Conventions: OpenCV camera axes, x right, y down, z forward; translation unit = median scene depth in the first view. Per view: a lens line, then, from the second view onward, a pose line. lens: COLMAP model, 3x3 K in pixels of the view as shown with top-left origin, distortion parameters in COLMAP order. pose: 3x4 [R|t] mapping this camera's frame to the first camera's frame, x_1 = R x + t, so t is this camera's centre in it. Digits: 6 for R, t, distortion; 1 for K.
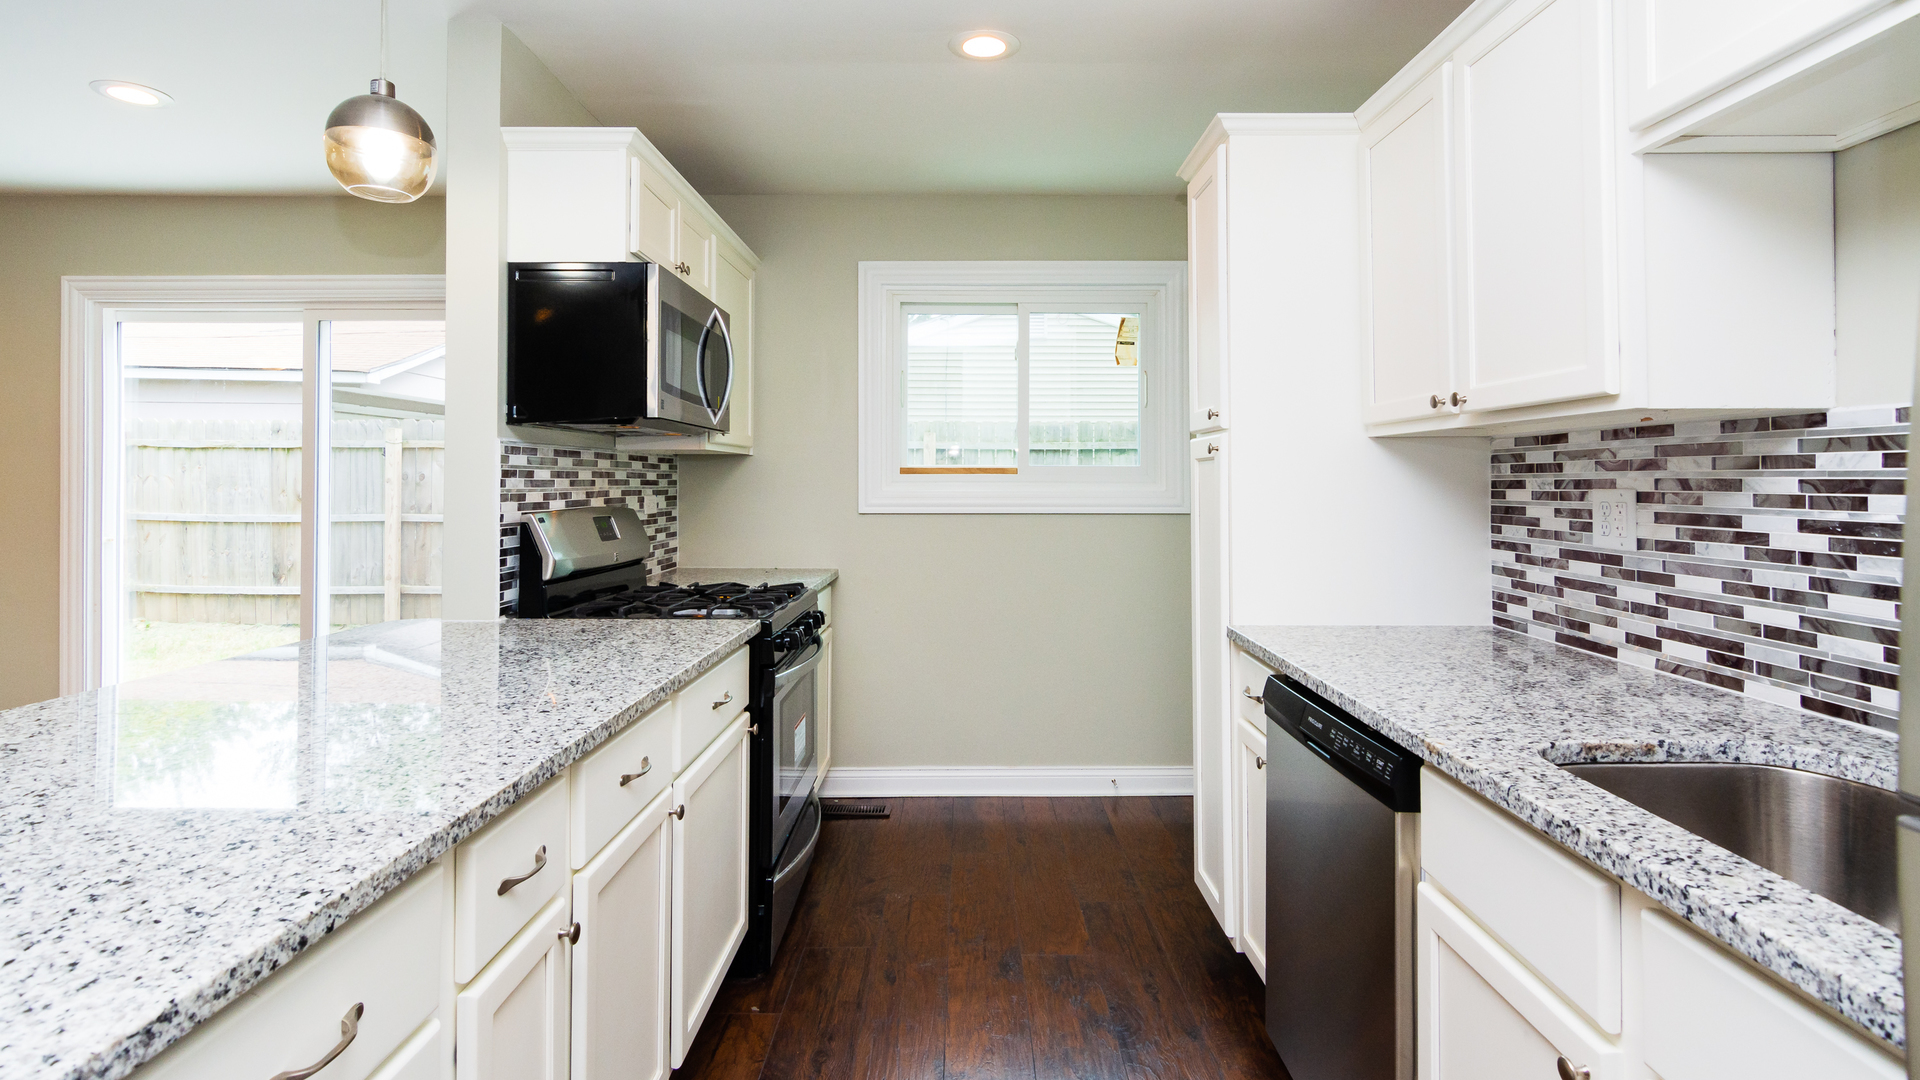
lens RADIAL K [[956.6, 0, 961.1], [0, 956.6, 482.9], [0, 0, 1]] dist [0.000222, 0.000474]
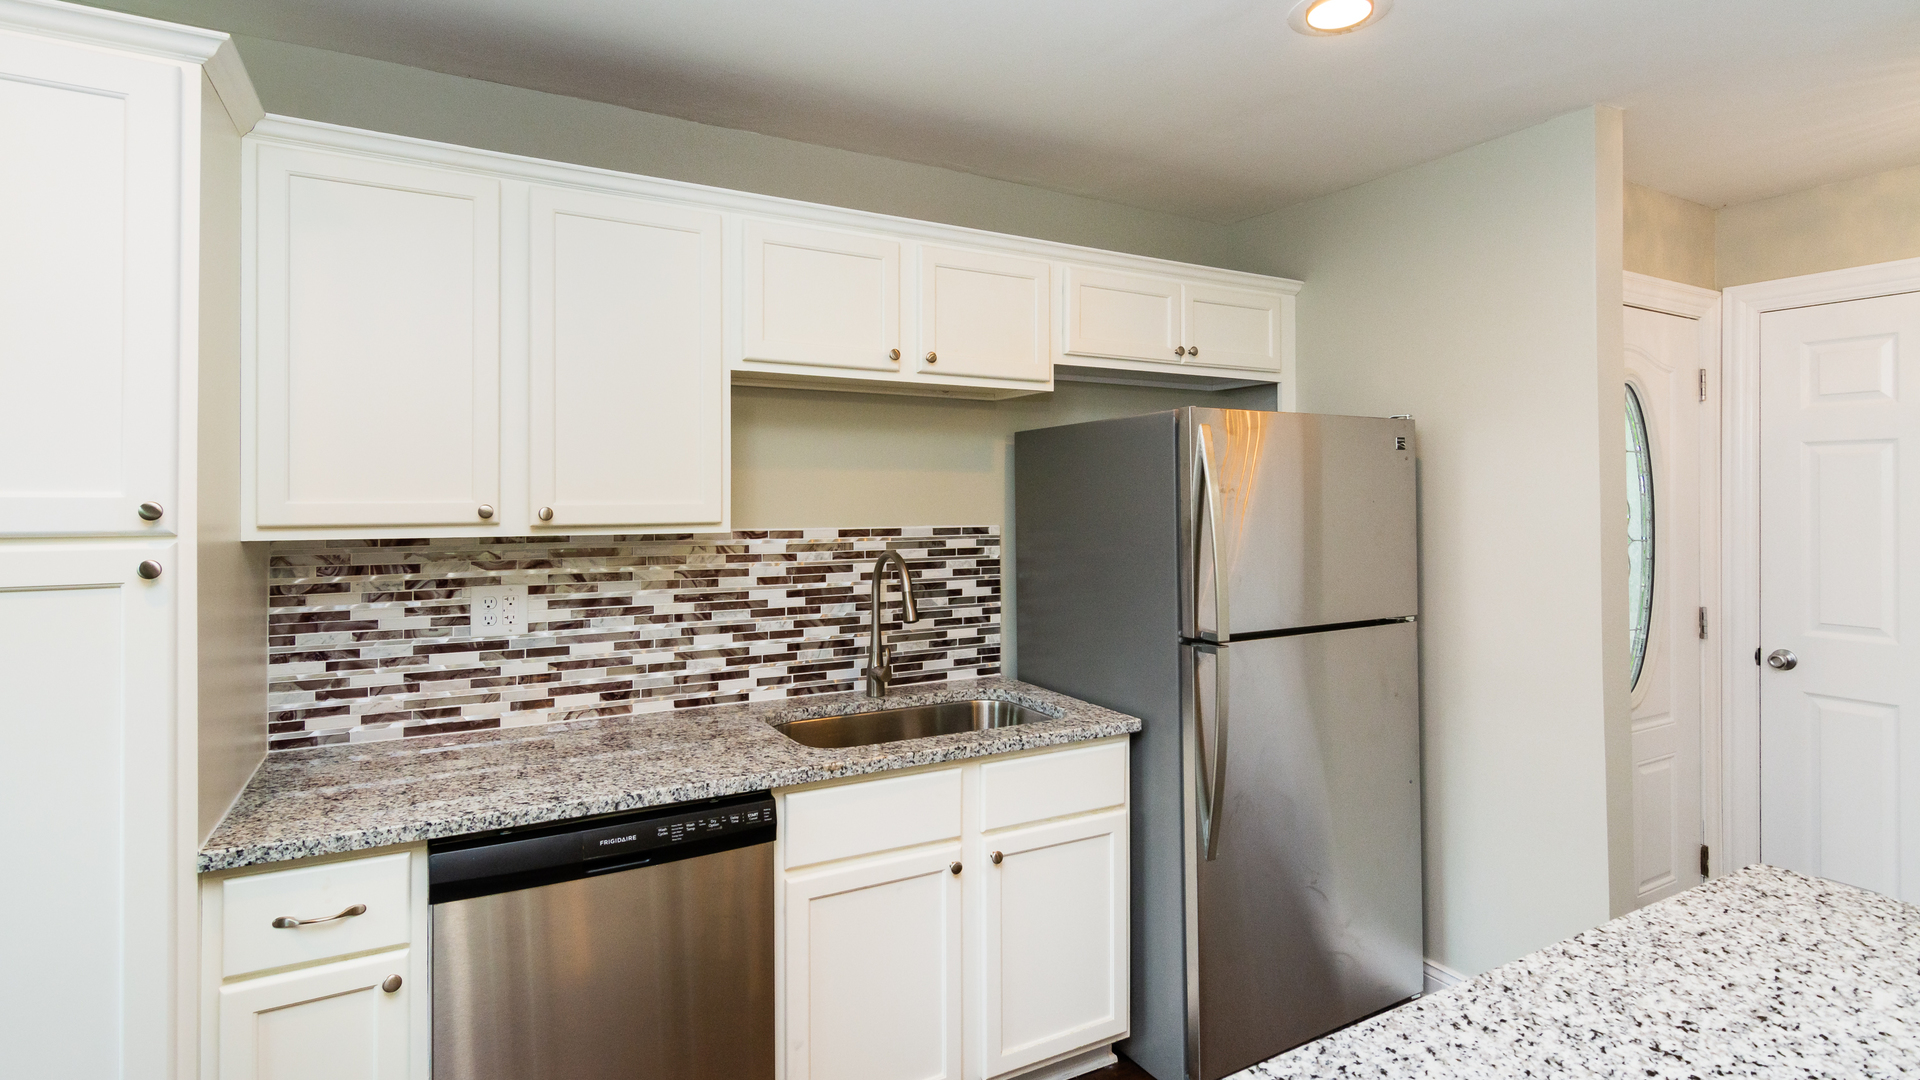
lens RADIAL K [[956.6, 0, 961.1], [0, 956.6, 482.9], [0, 0, 1]] dist [0.000222, 0.000474]
pose [[-0.492303, 0.022198, 0.870141, -0.711534], [0.005491, 0.999734, -0.022398, -0.100848], [-0.870406, -0.006249, -0.492294, 1.199692]]
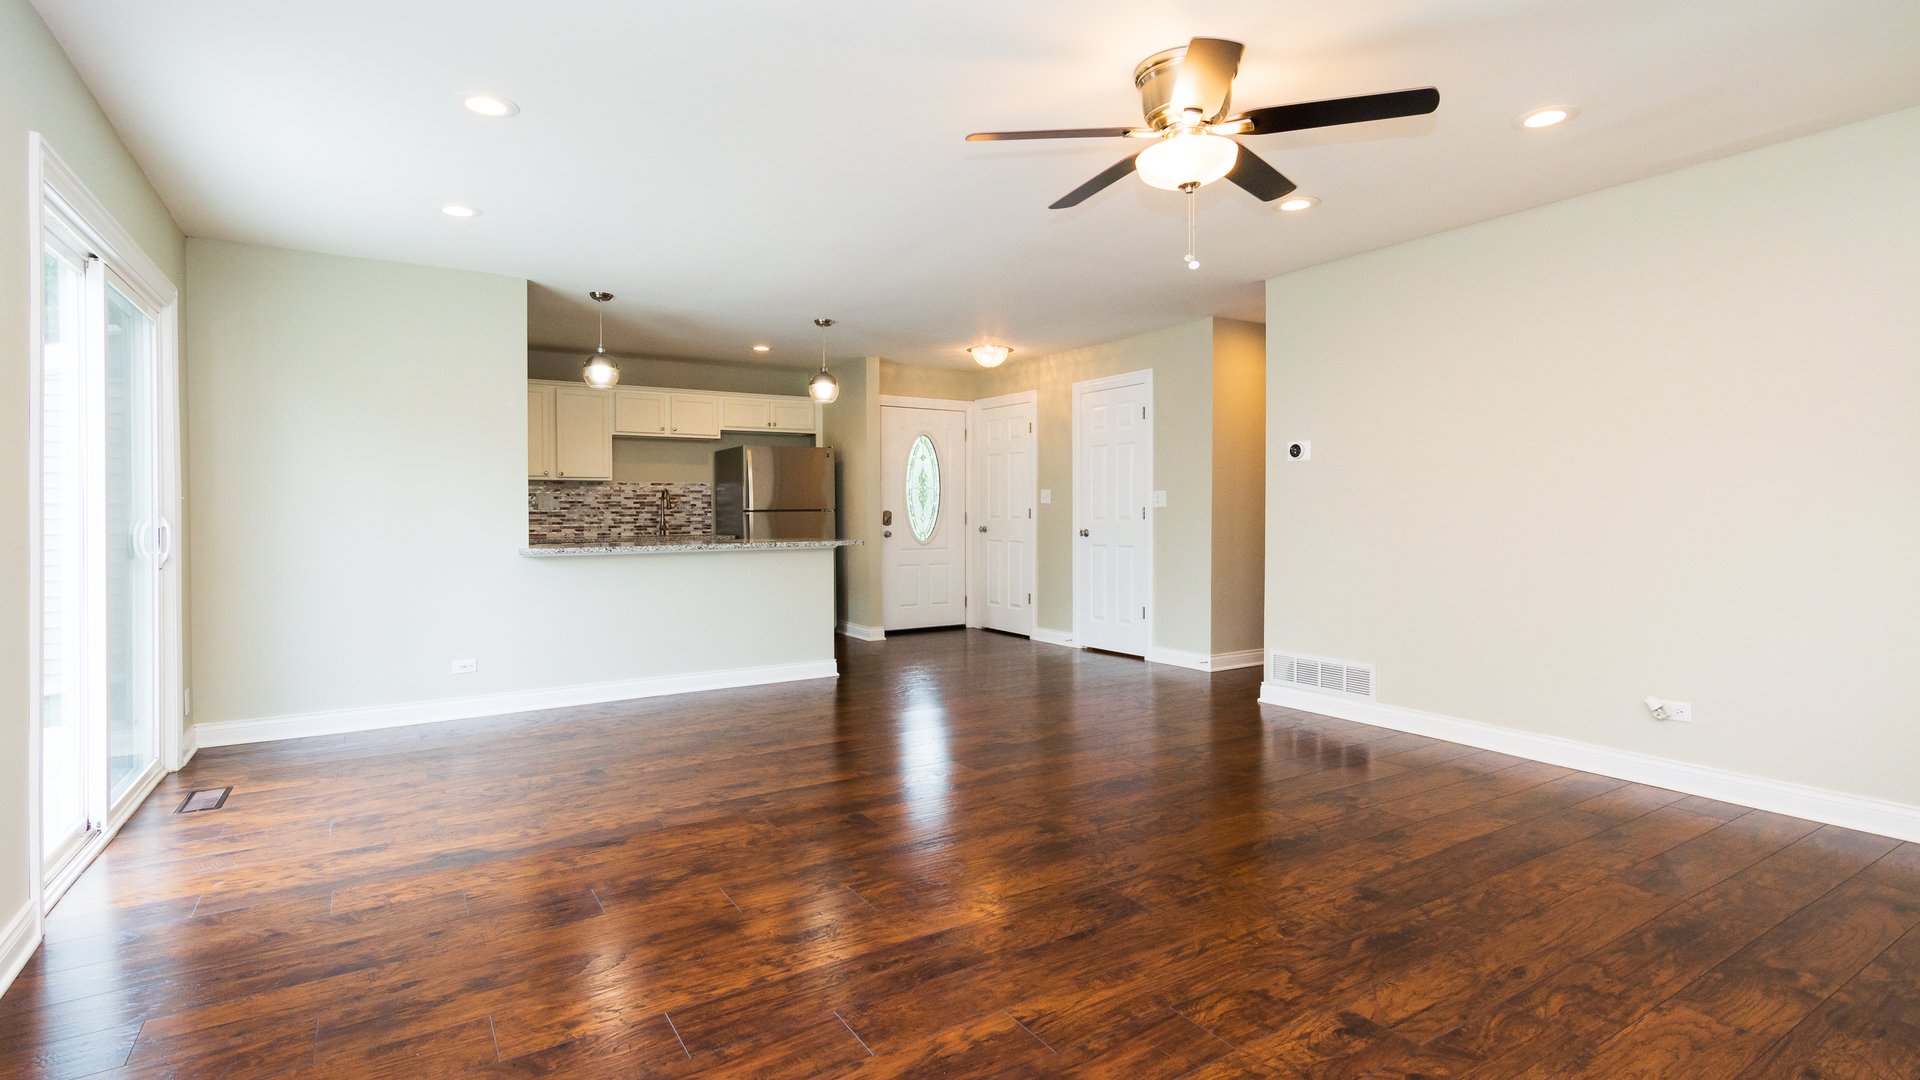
lens RADIAL K [[928.2, 0, 947.5], [0, 928.2, 506.6], [0, 0, 1]] dist [-0.002017, 0.000421]
pose [[-0.546517, 0.014159, 0.837328, -4.053867], [0.010320, 0.999895, -0.010172, 0.125149], [-0.837384, 0.003082, -0.546606, 1.928756]]
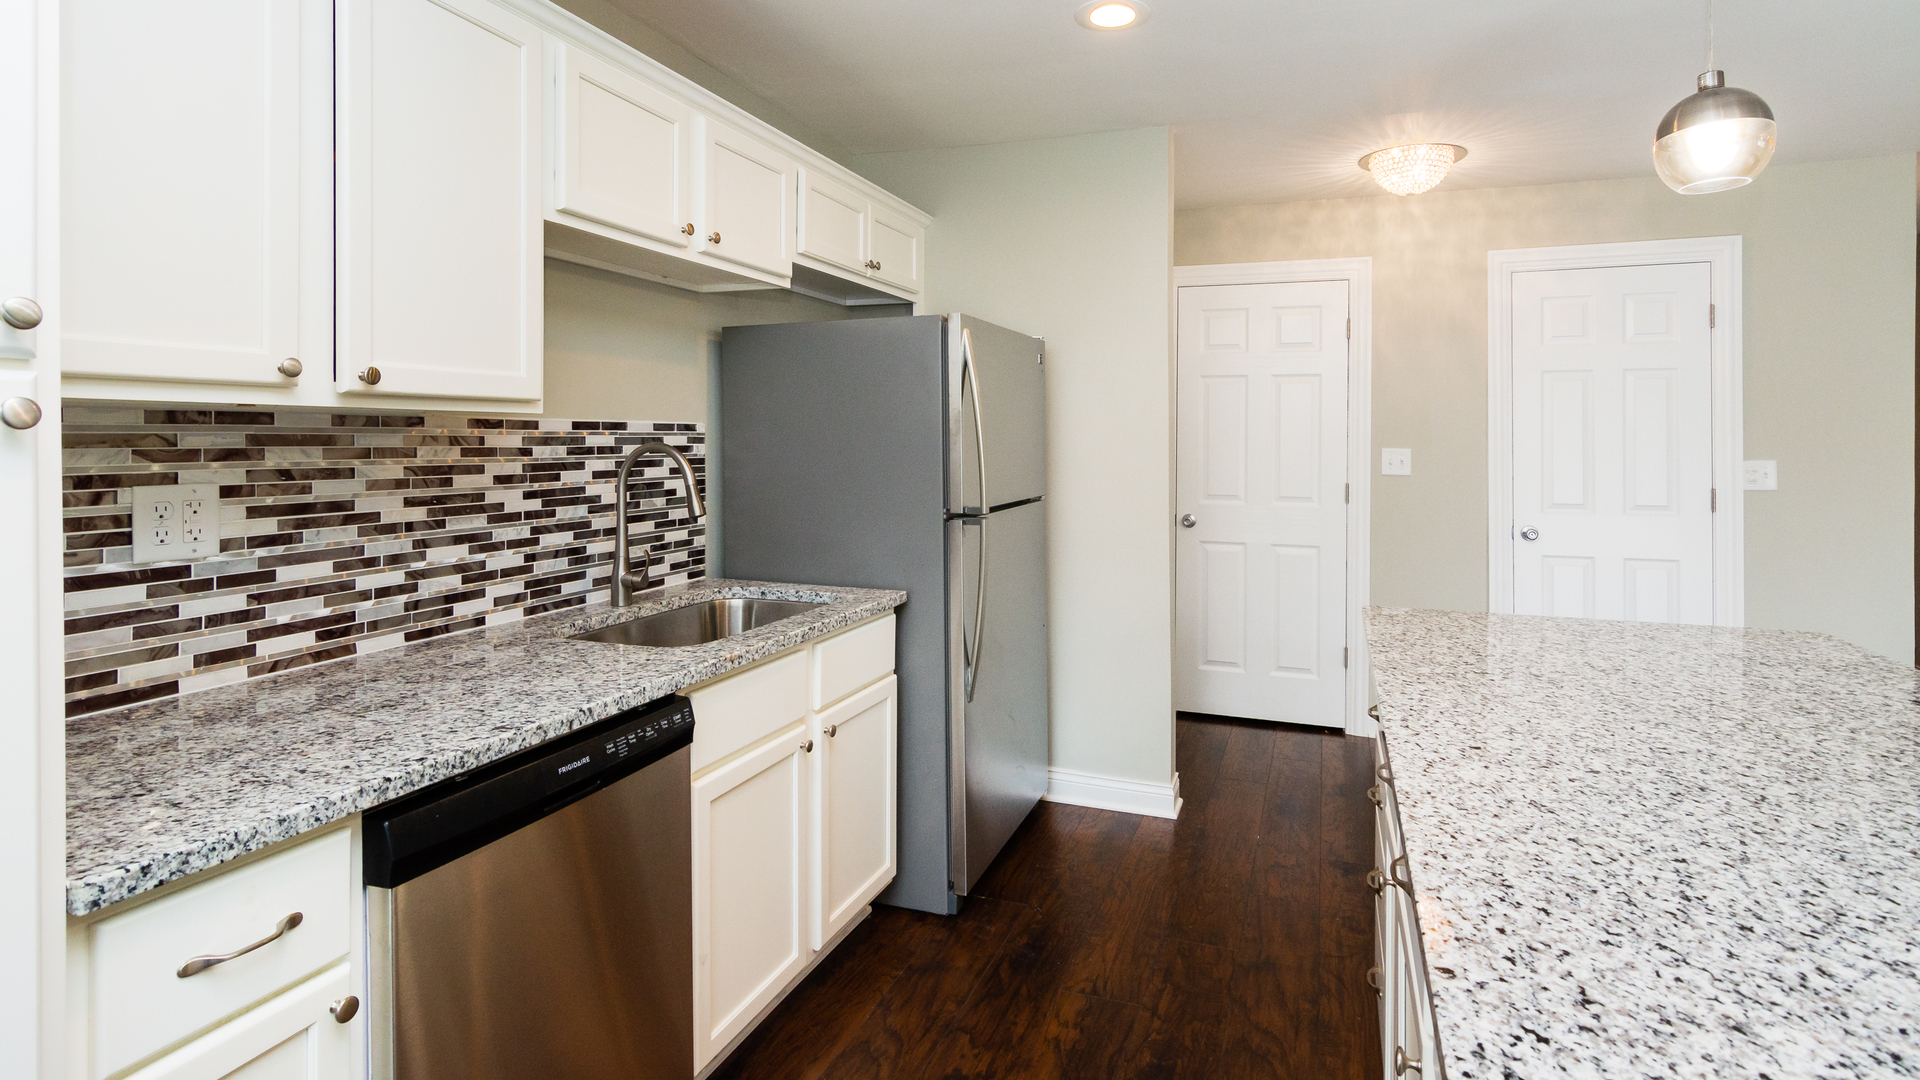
lens RADIAL K [[964.2, 0, 1003.3], [0, 964.2, 442.4], [0, 0, 1]] dist [-0.000978, 0.000570]
pose [[-0.948148, 0.003155, 0.317814, -0.264576], [0.004575, 0.999983, 0.003722, -0.032257], [-0.317797, 0.004983, -0.948146, 1.710726]]
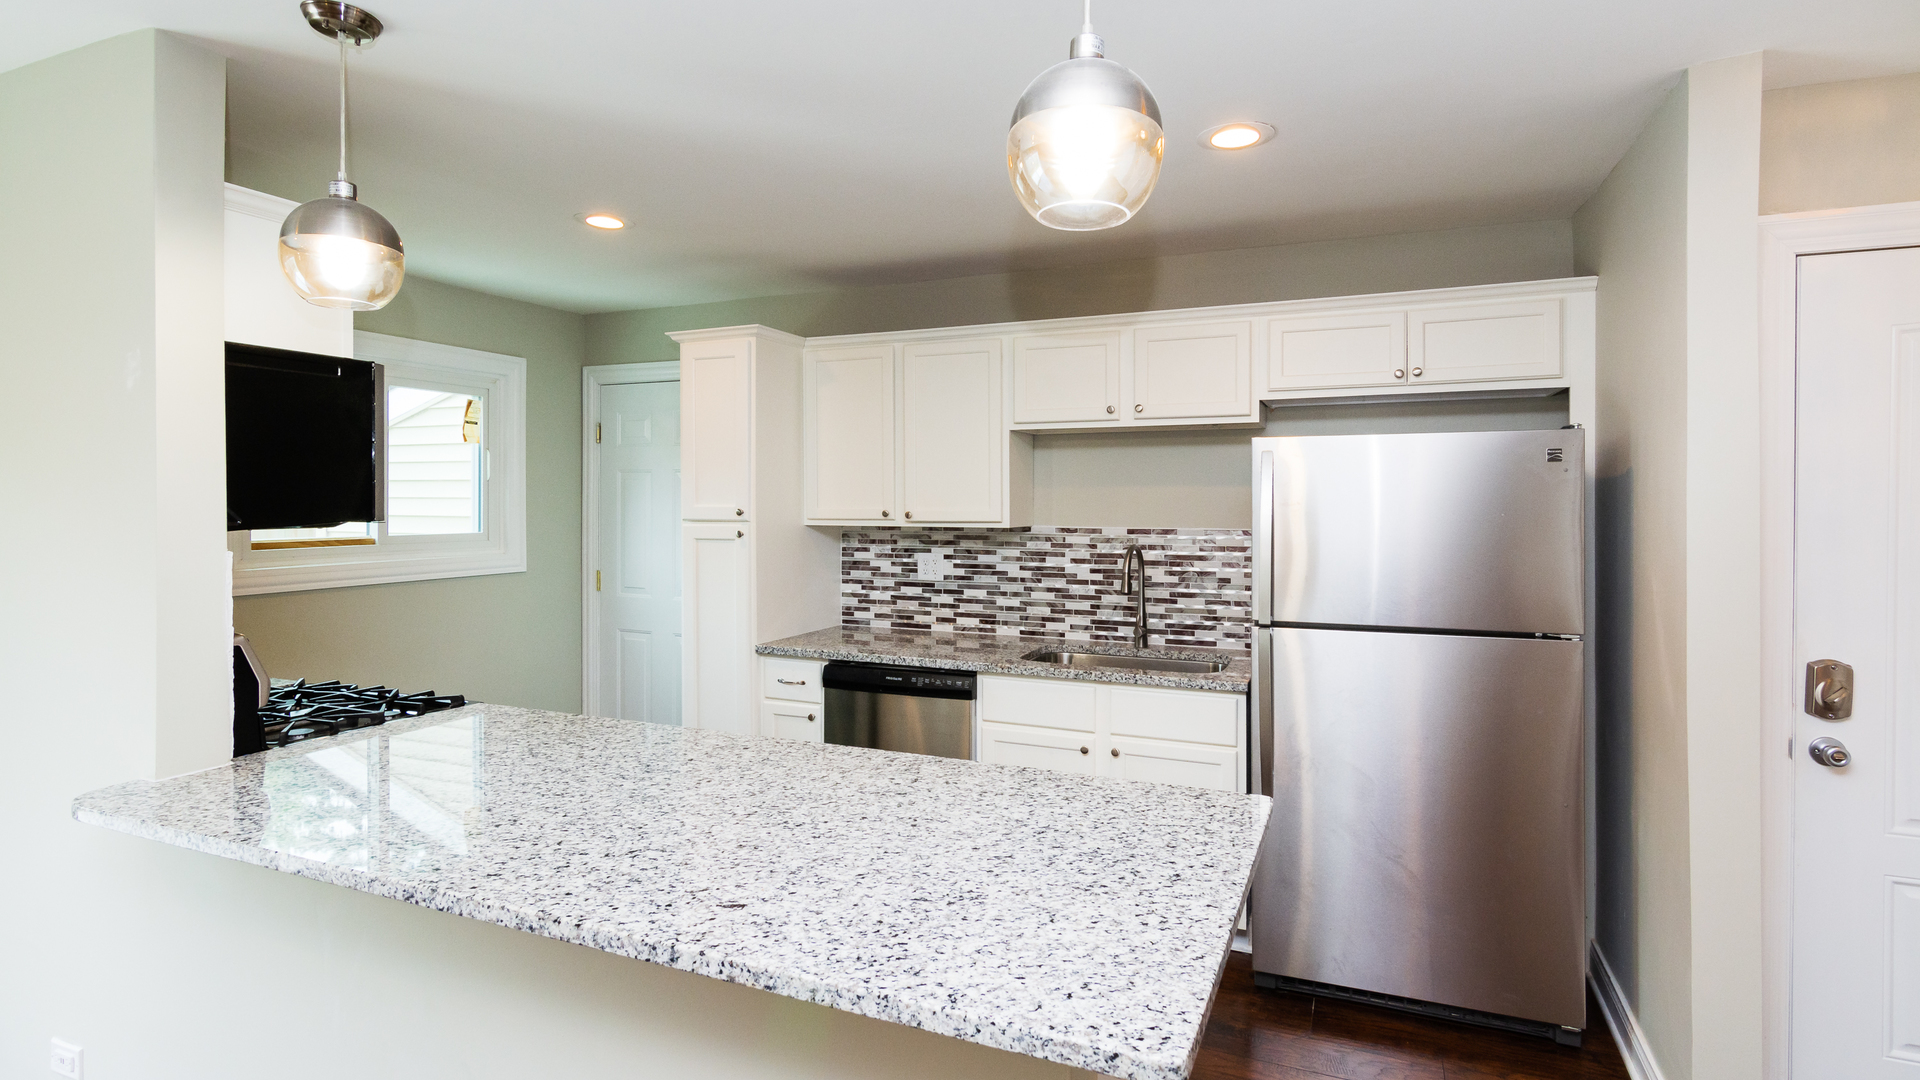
lens RADIAL K [[928.2, 0, 947.5], [0, 928.2, 506.6], [0, 0, 1]] dist [-0.002017, 0.000421]
pose [[0.388588, 0.000207, 0.921412, -1.412954], [-0.002323, 0.999997, 0.000755, -0.113220], [-0.921409, -0.002434, 0.388587, 0.143222]]
